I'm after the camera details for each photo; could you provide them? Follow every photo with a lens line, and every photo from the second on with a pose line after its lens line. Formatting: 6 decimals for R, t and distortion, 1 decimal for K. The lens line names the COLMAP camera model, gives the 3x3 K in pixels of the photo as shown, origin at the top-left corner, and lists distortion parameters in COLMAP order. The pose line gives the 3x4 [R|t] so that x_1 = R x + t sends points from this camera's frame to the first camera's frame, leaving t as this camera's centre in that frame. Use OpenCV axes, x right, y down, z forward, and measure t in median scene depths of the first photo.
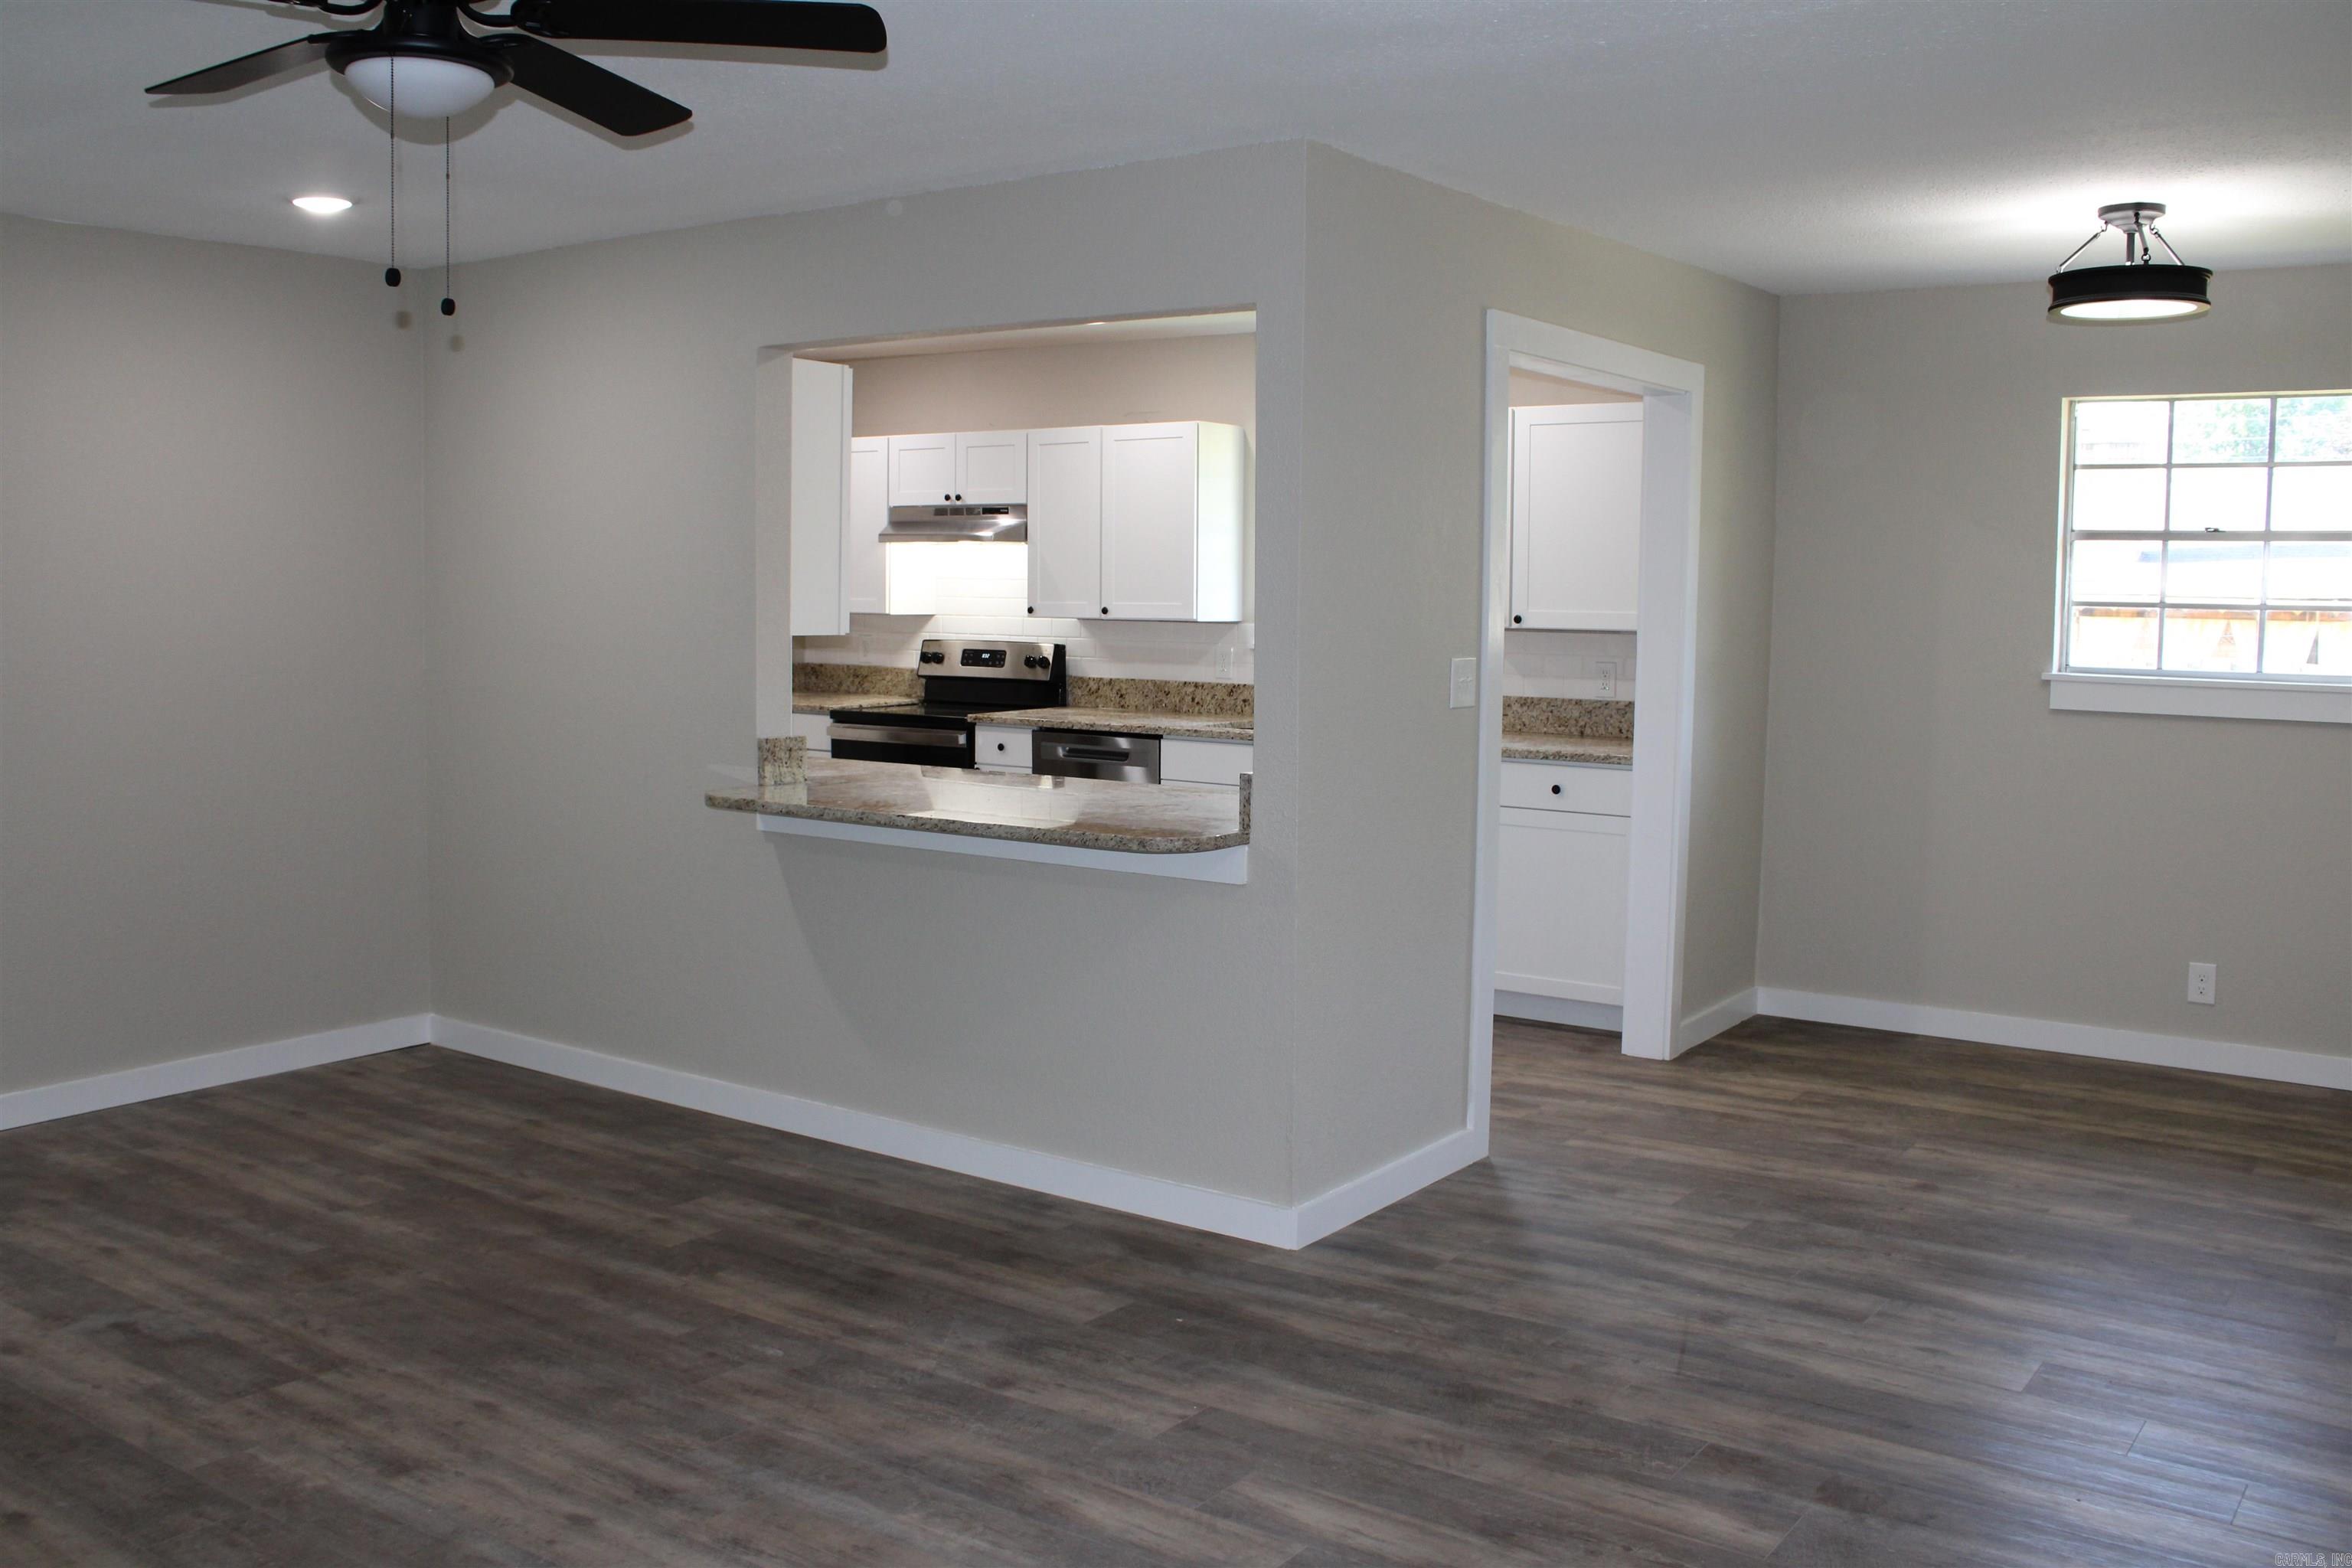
lens RADIAL K [[2072.3, 0, 1167.6], [0, 2072.3, 770.4], [0, 0, 1]] dist [-0.152866, 0.145643]
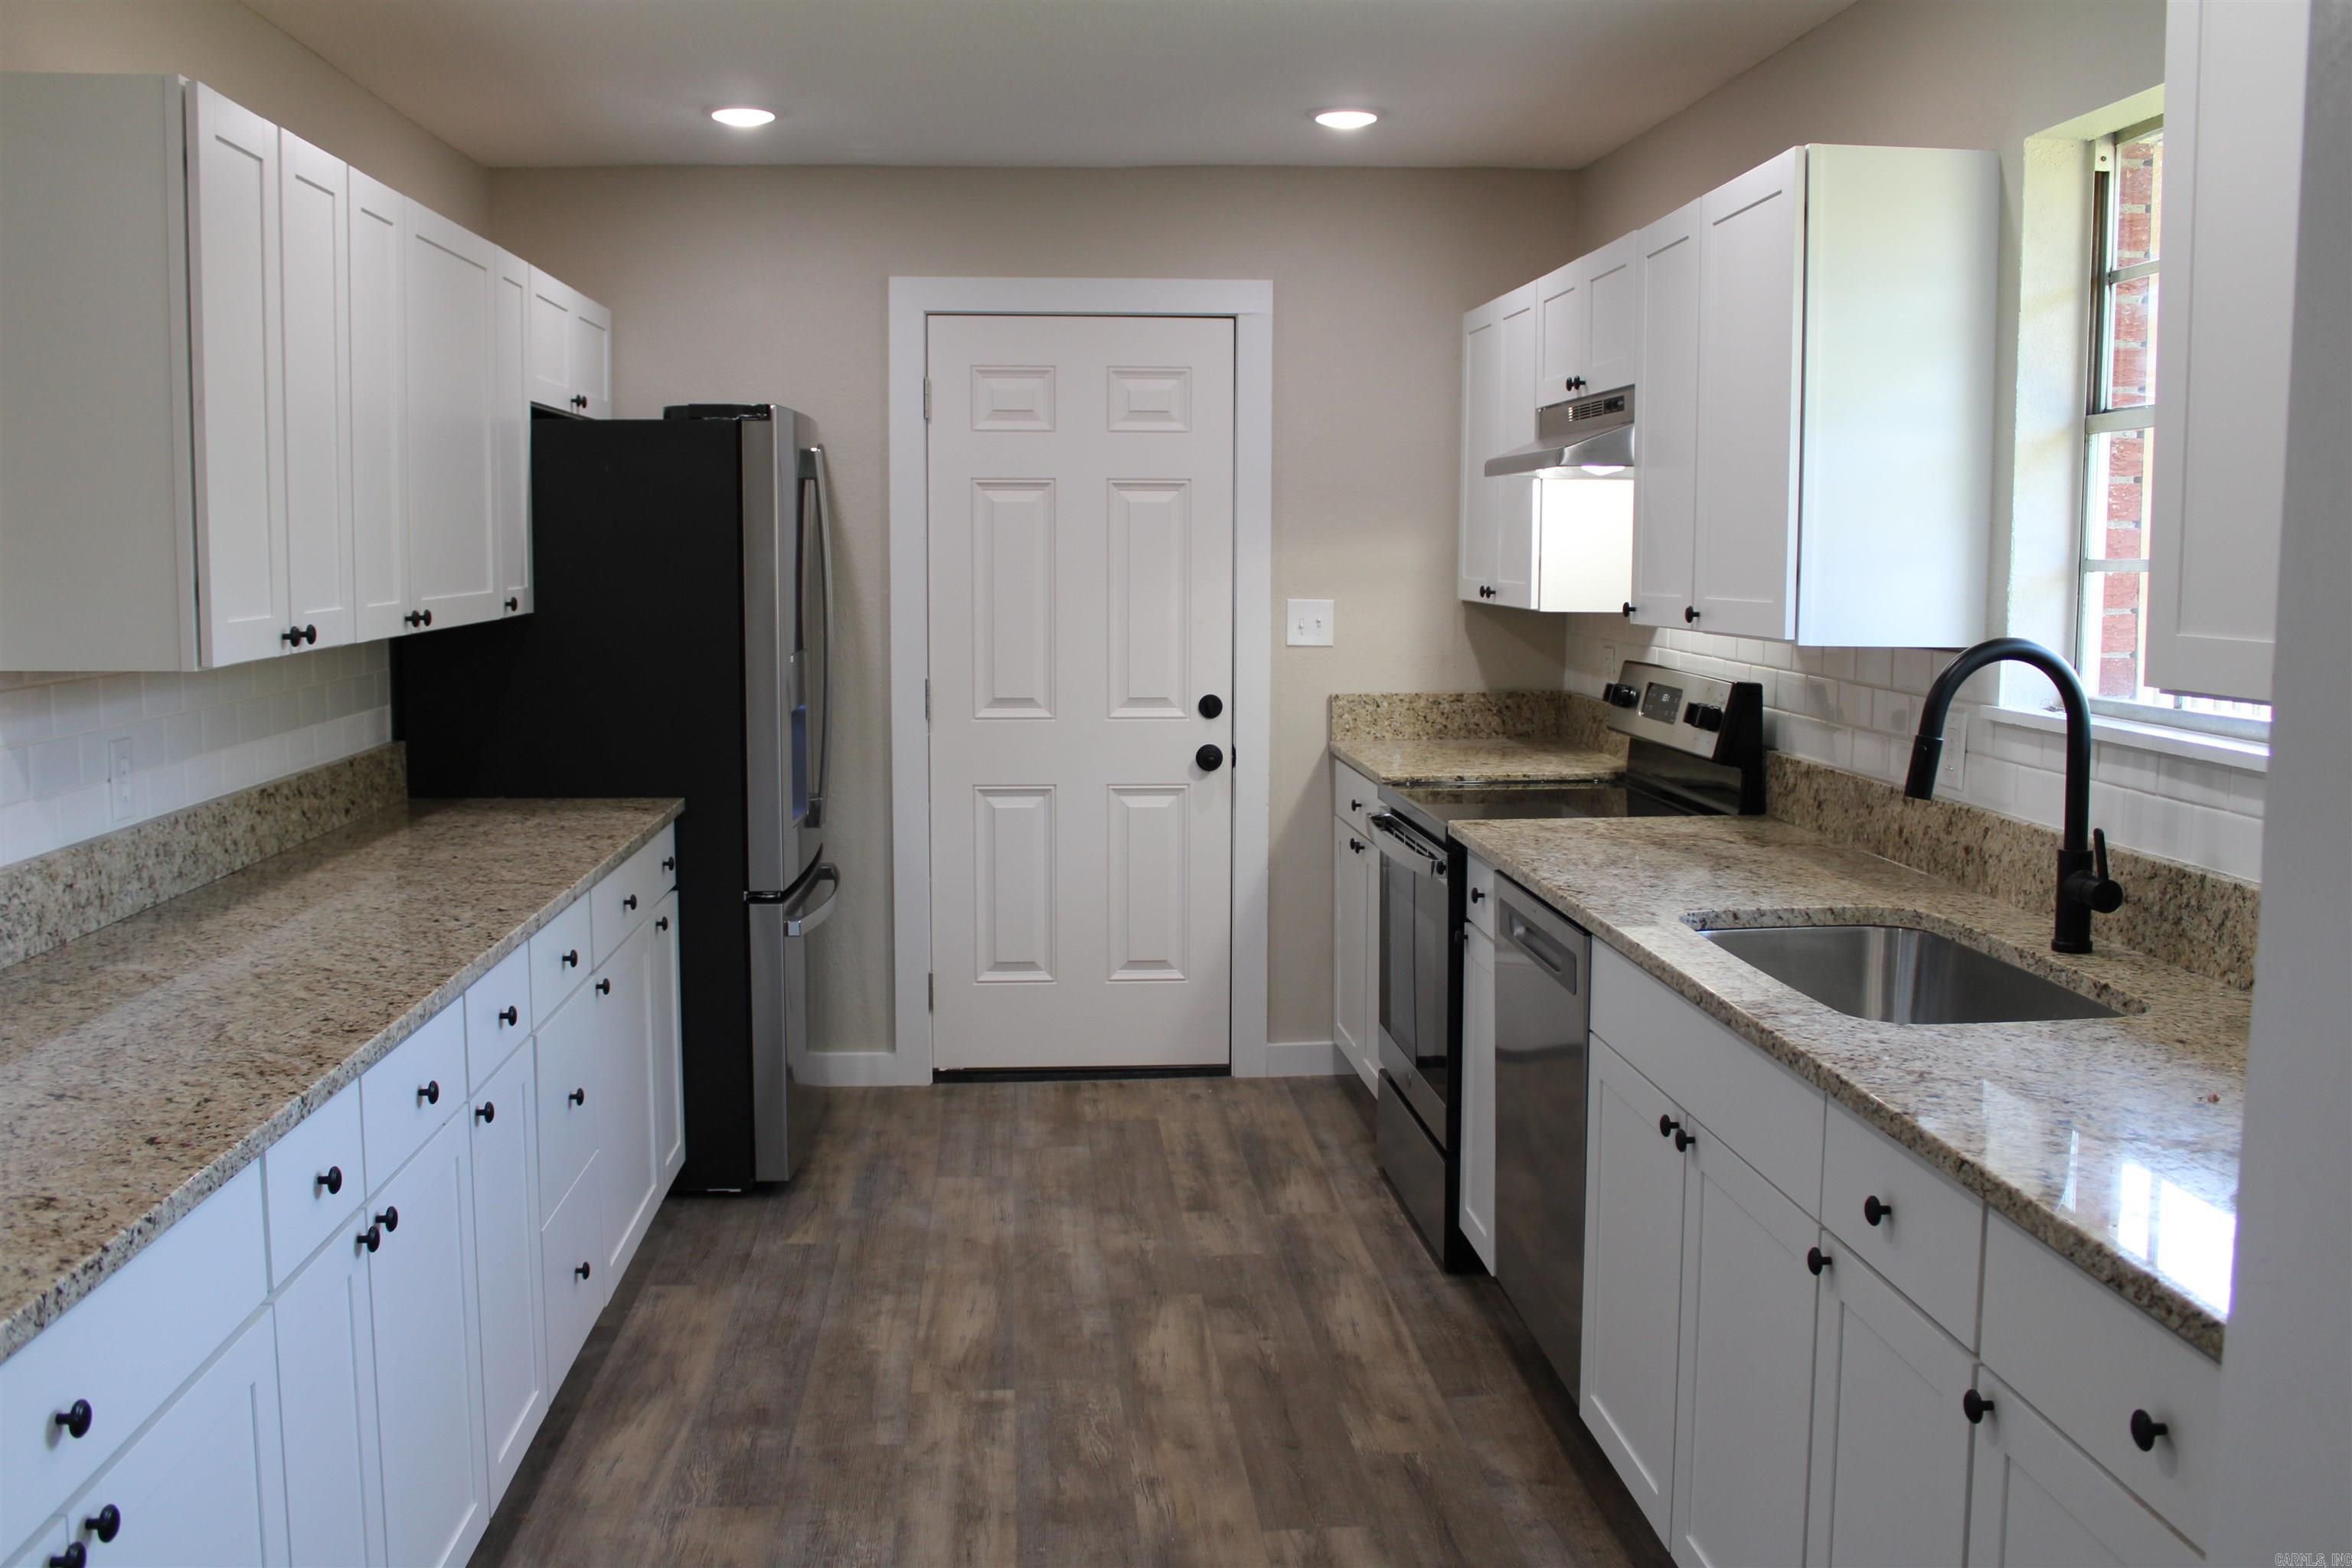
lens RADIAL K [[2072.3, 0, 1153.7], [0, 2072.3, 779.0], [0, 0, 1]] dist [-0.152866, 0.145643]
pose [[0.635197, 0.075541, -0.768647, 0.345001], [-0.061648, 0.996989, 0.047036, -0.081677], [0.769886, 0.017508, 0.637941, 0.929524]]
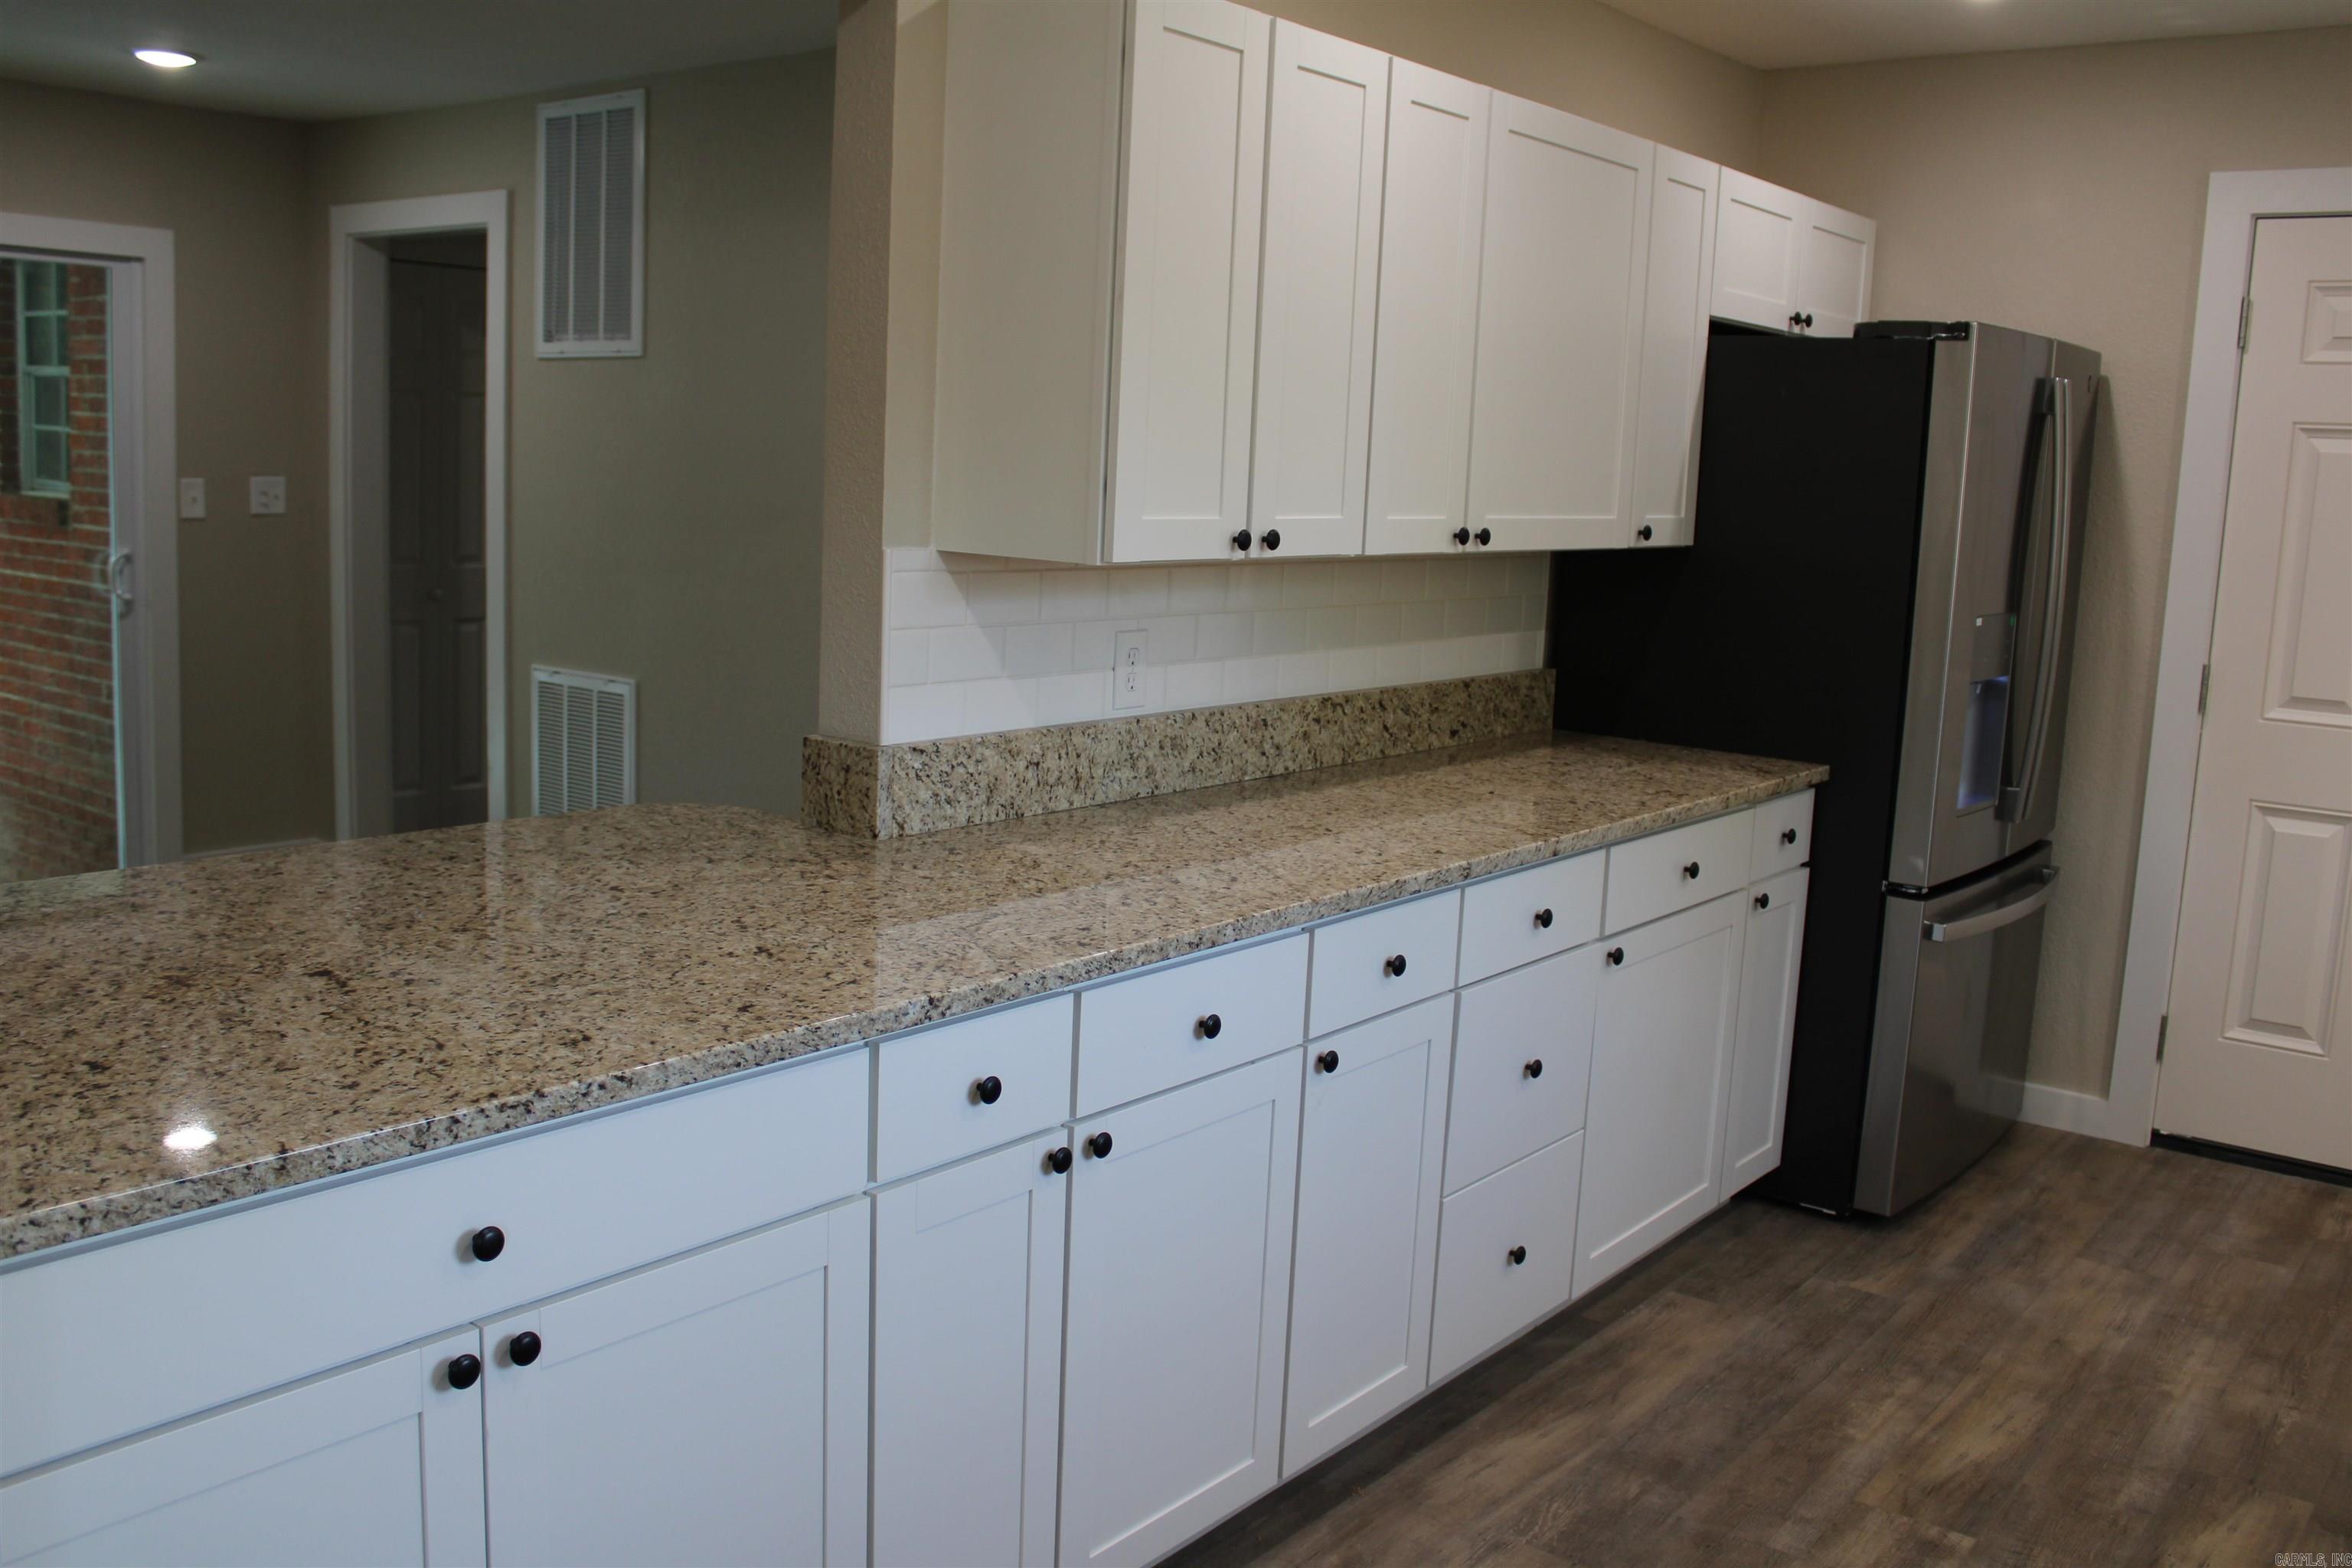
lens RADIAL K [[2072.3, 0, 1155.4], [0, 2072.3, 763.9], [0, 0, 1]] dist [-0.152866, 0.145643]
pose [[-0.049914, 0.133262, -0.989823, 0.323926], [-0.127920, 0.982043, 0.138665, -0.094295], [0.990528, 0.133539, -0.031971, 1.094962]]
